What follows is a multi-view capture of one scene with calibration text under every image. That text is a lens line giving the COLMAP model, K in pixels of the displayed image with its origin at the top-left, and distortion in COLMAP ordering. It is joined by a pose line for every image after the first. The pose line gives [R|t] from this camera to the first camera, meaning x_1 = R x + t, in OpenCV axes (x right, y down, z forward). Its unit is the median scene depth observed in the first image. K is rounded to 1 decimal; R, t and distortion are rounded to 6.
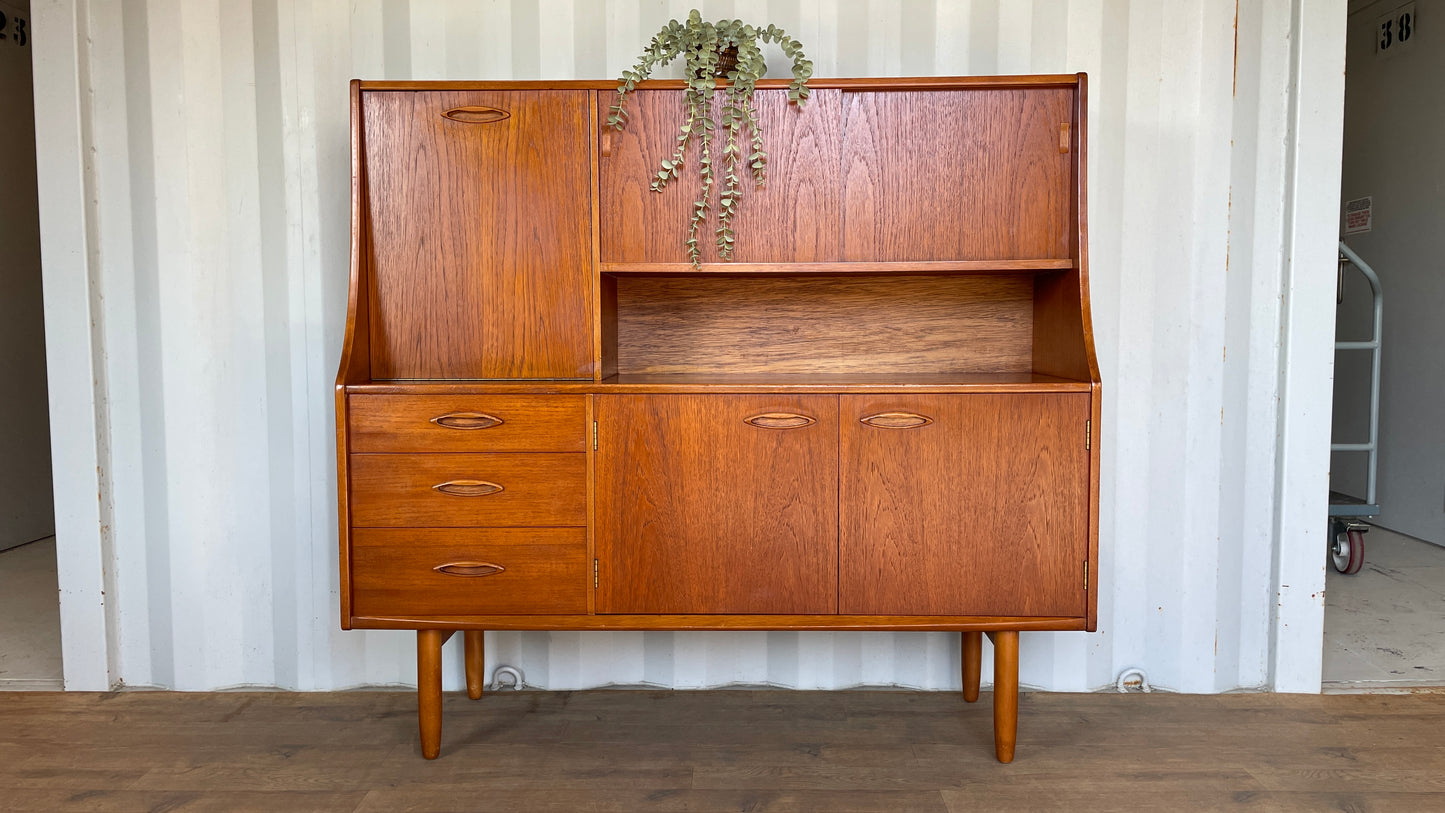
lens RADIAL K [[1072.2, 0, 717.6], [0, 1072.2, 407.2], [0, 0, 1]] dist [0.097968, -0.123034]
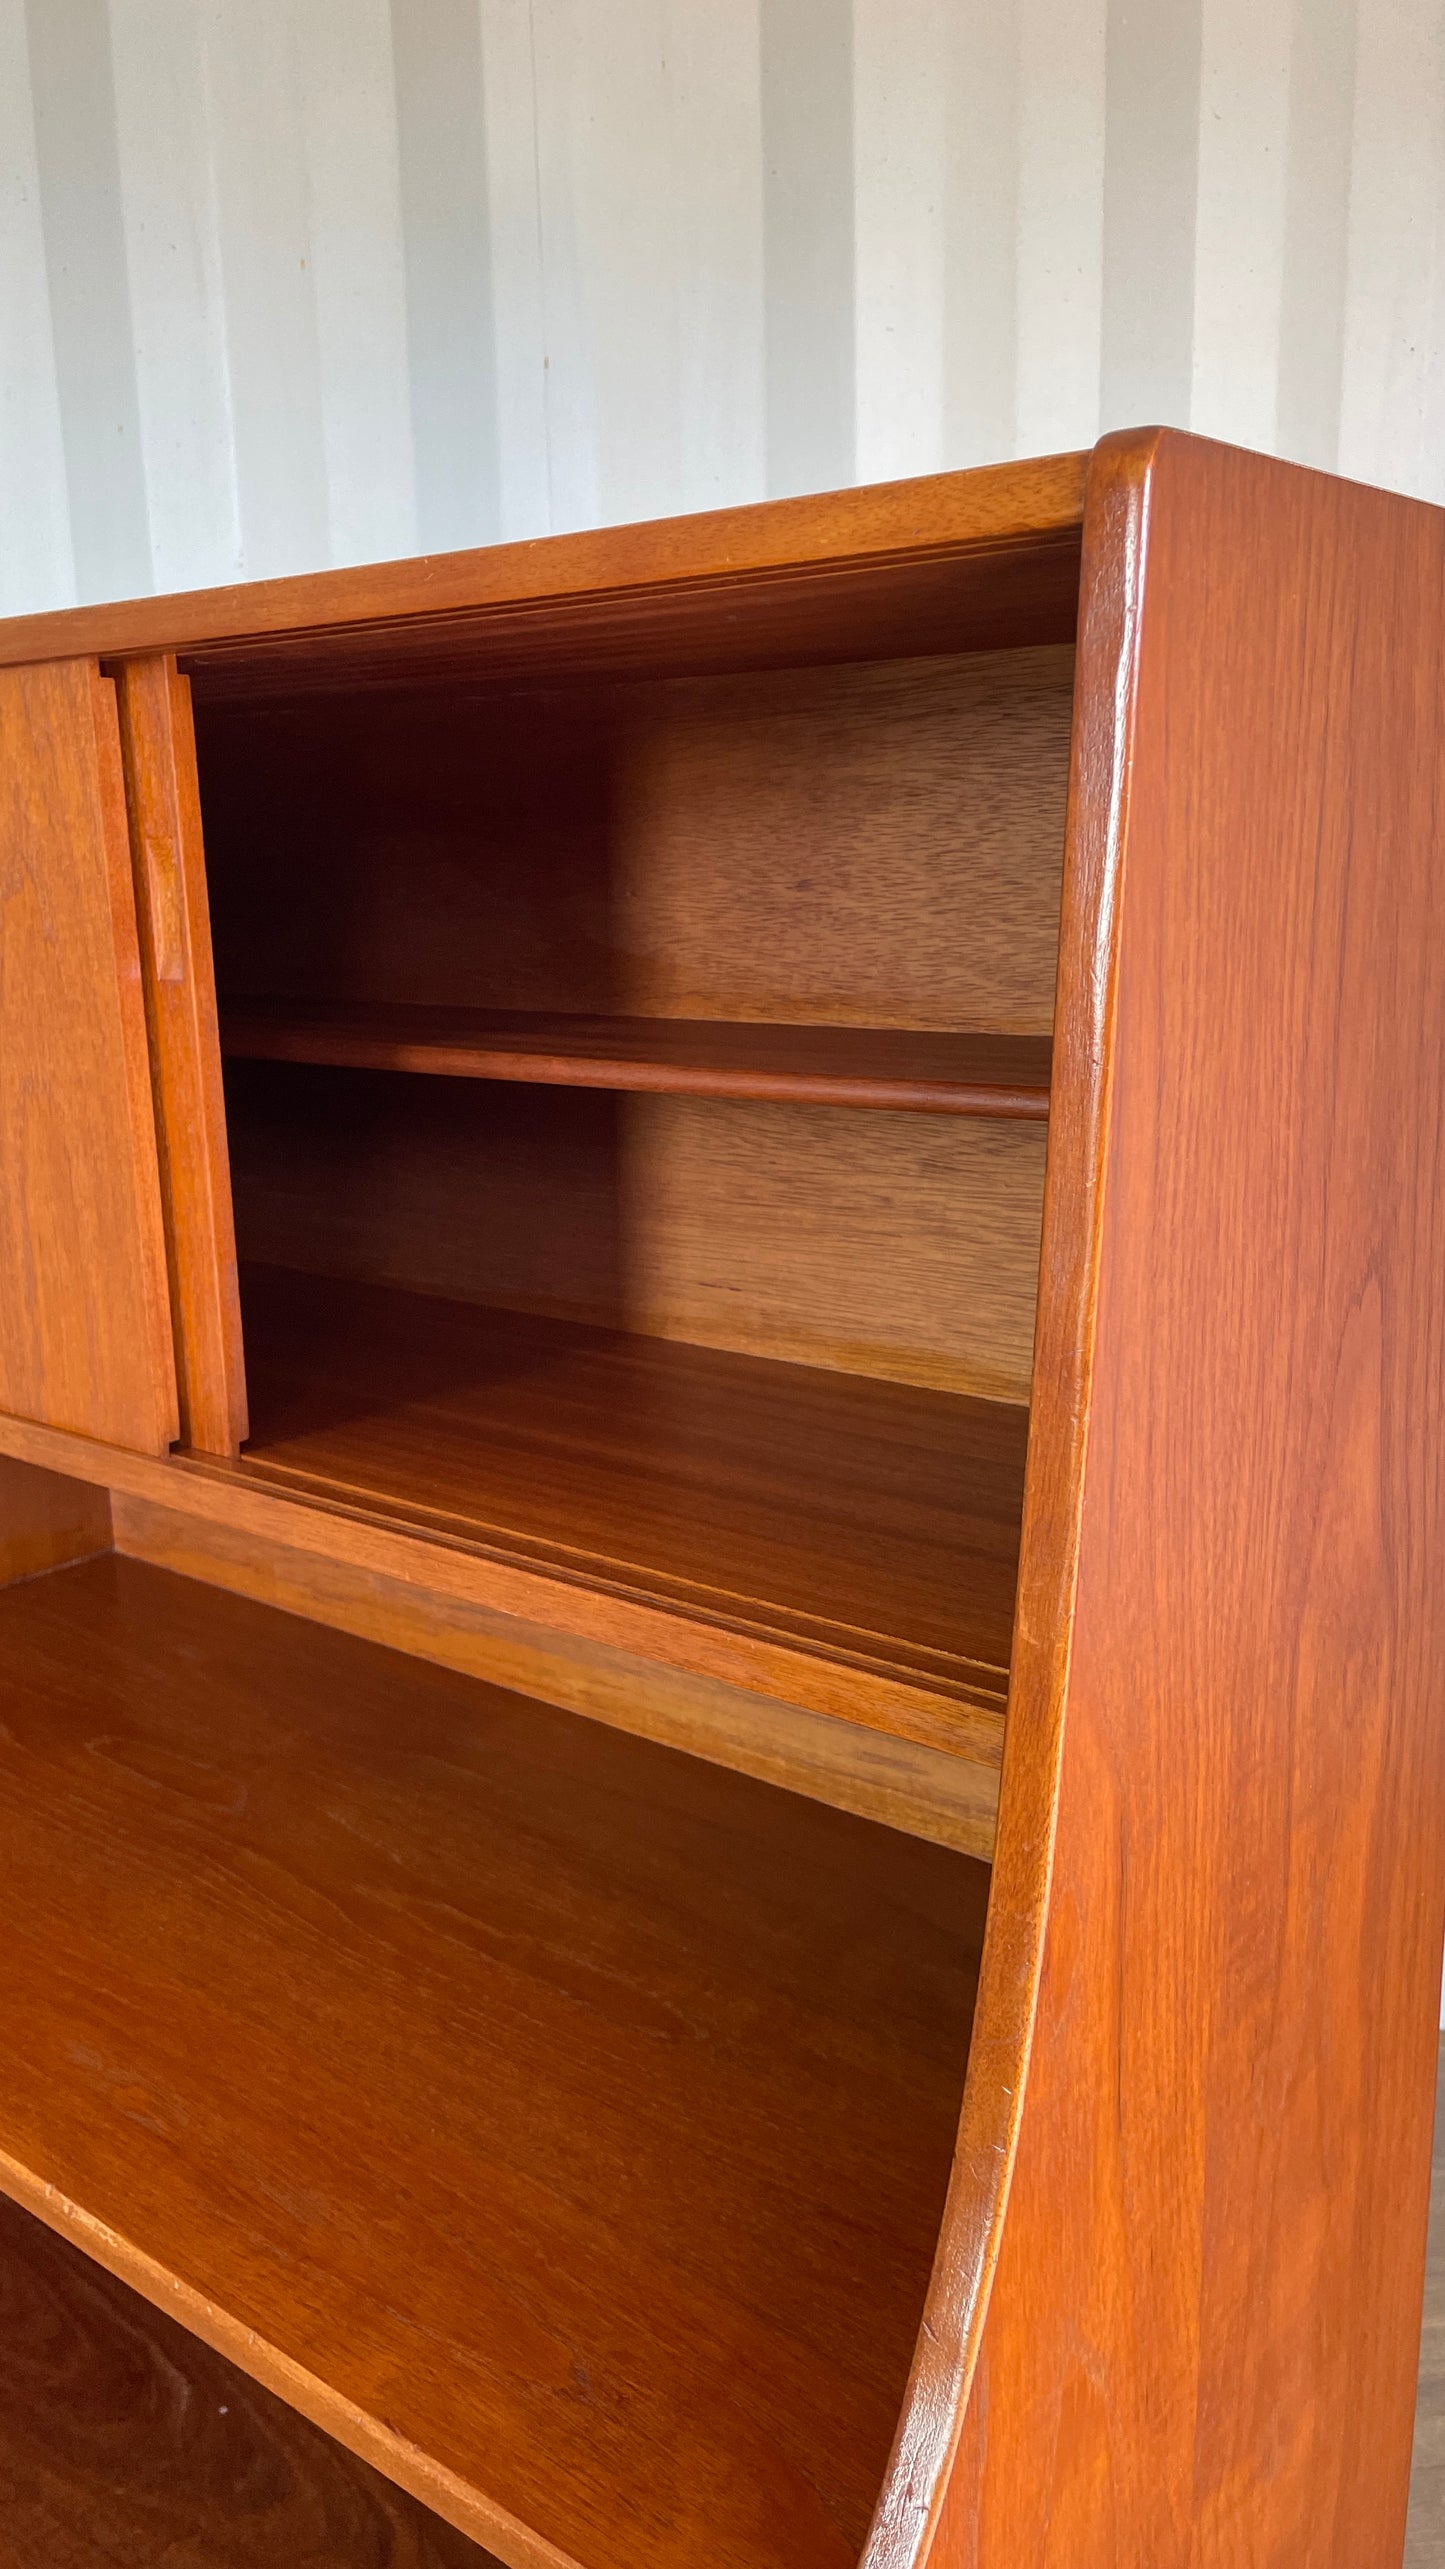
lens RADIAL K [[1935.2, 0, 724.8], [0, 1935.2, 1261.3], [0, 0, 1]] dist [0.088493, -0.125136]
pose [[0.798087, 0.115097, -0.591448, 0.438293], [-0.028737, 0.987740, 0.153439, -0.239848], [0.601857, -0.105461, 0.791610, 0.760704]]
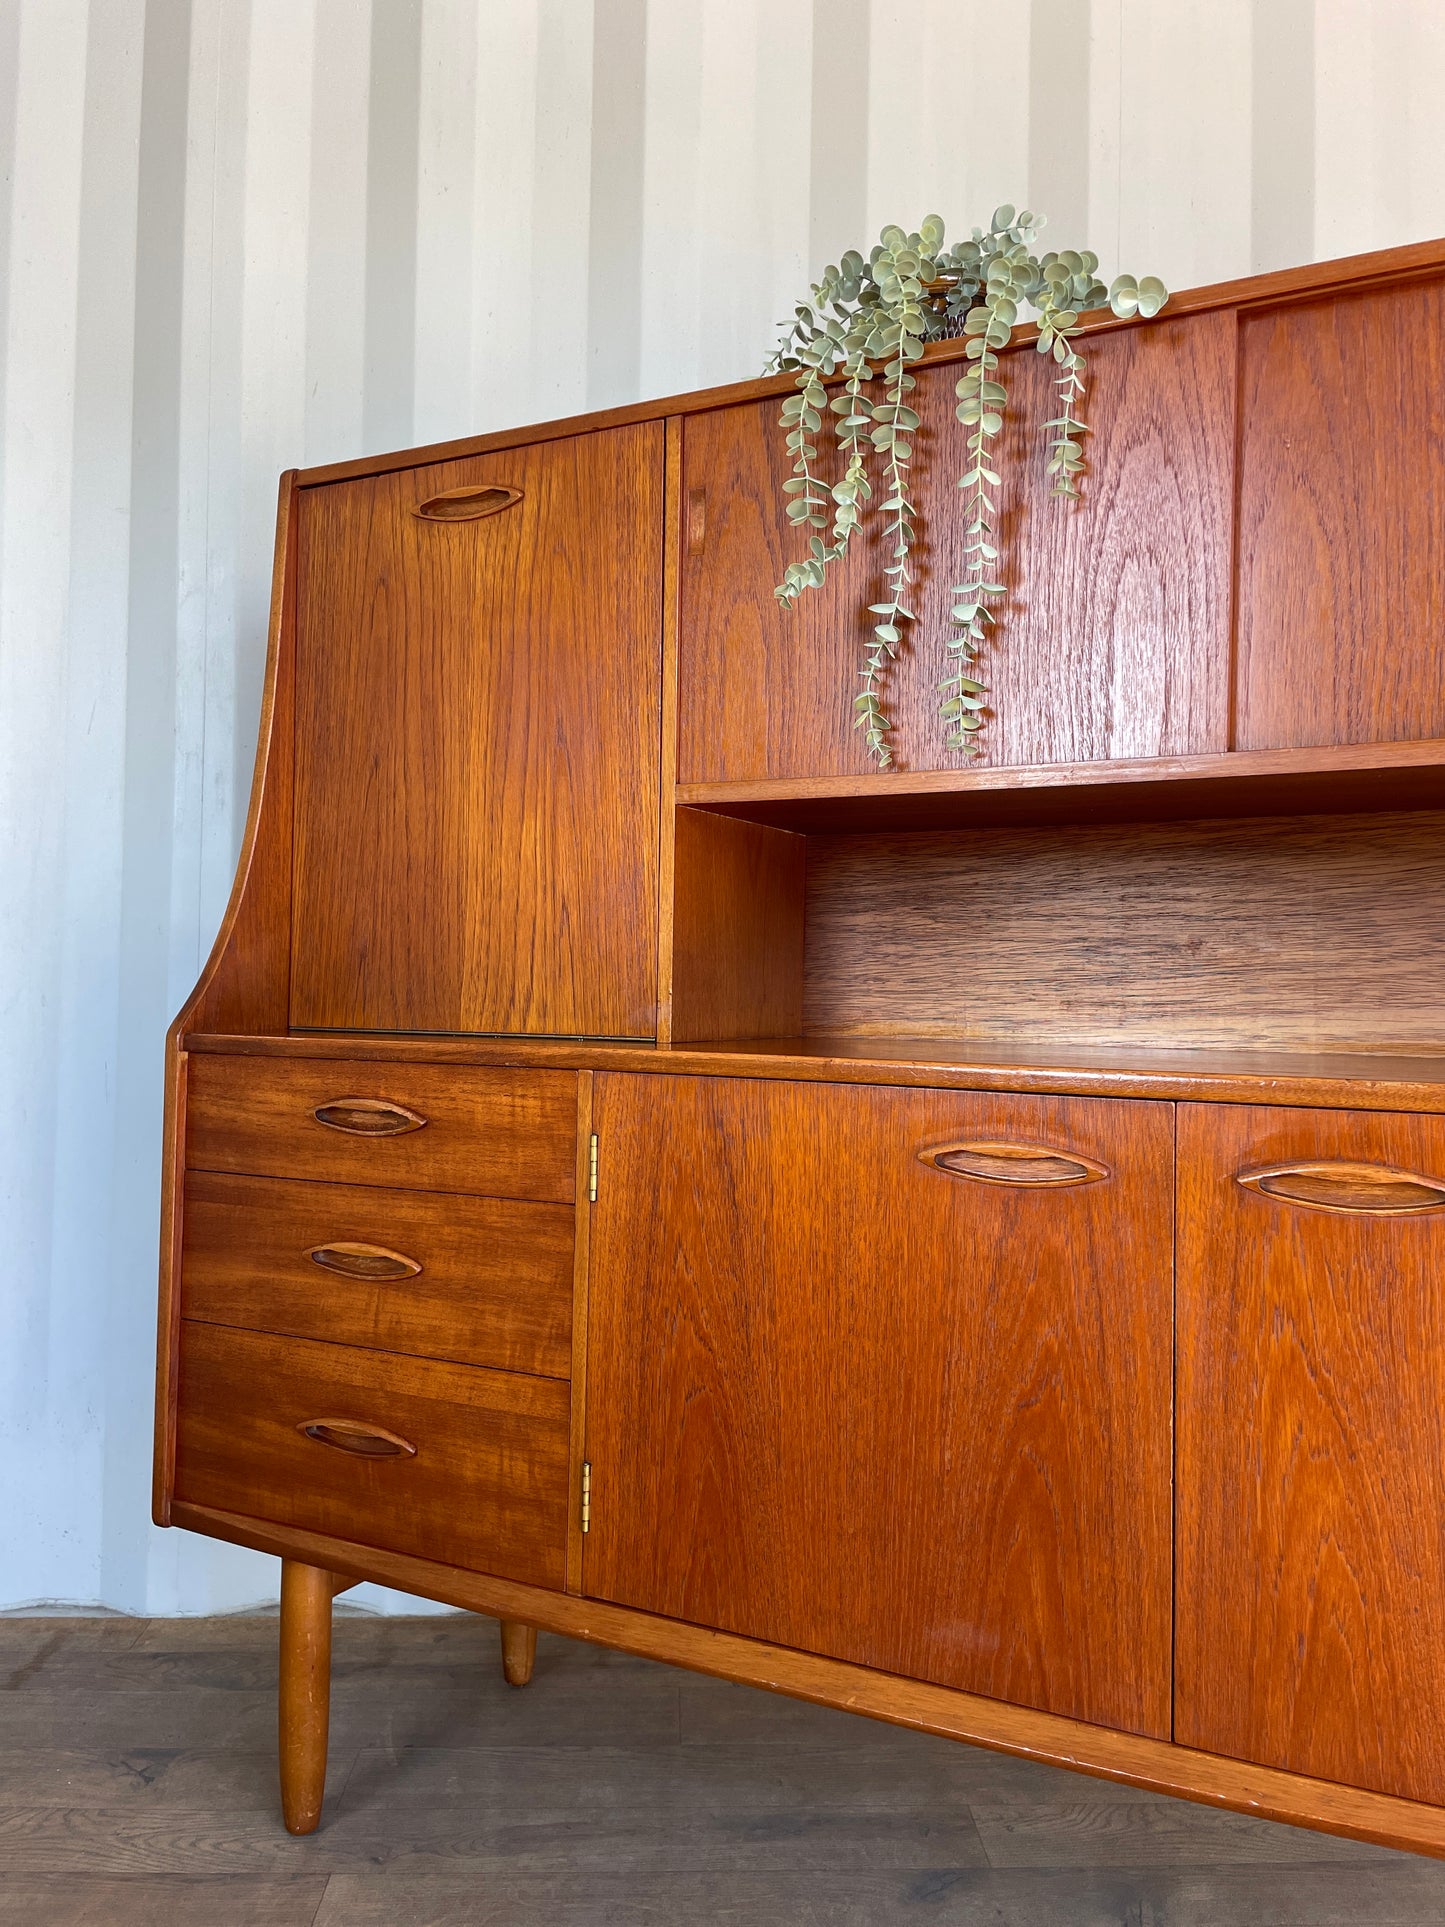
lens RADIAL K [[1446.8, 0, 726.3], [0, 1446.8, 955.5], [0, 0, 1]] dist [0.099089, -0.130693]
pose [[0.895796, 0.007502, -0.444402, 0.184916], [-0.053309, 0.994453, -0.090669, -0.008043], [0.441256, 0.104912, 0.891227, 0.473100]]
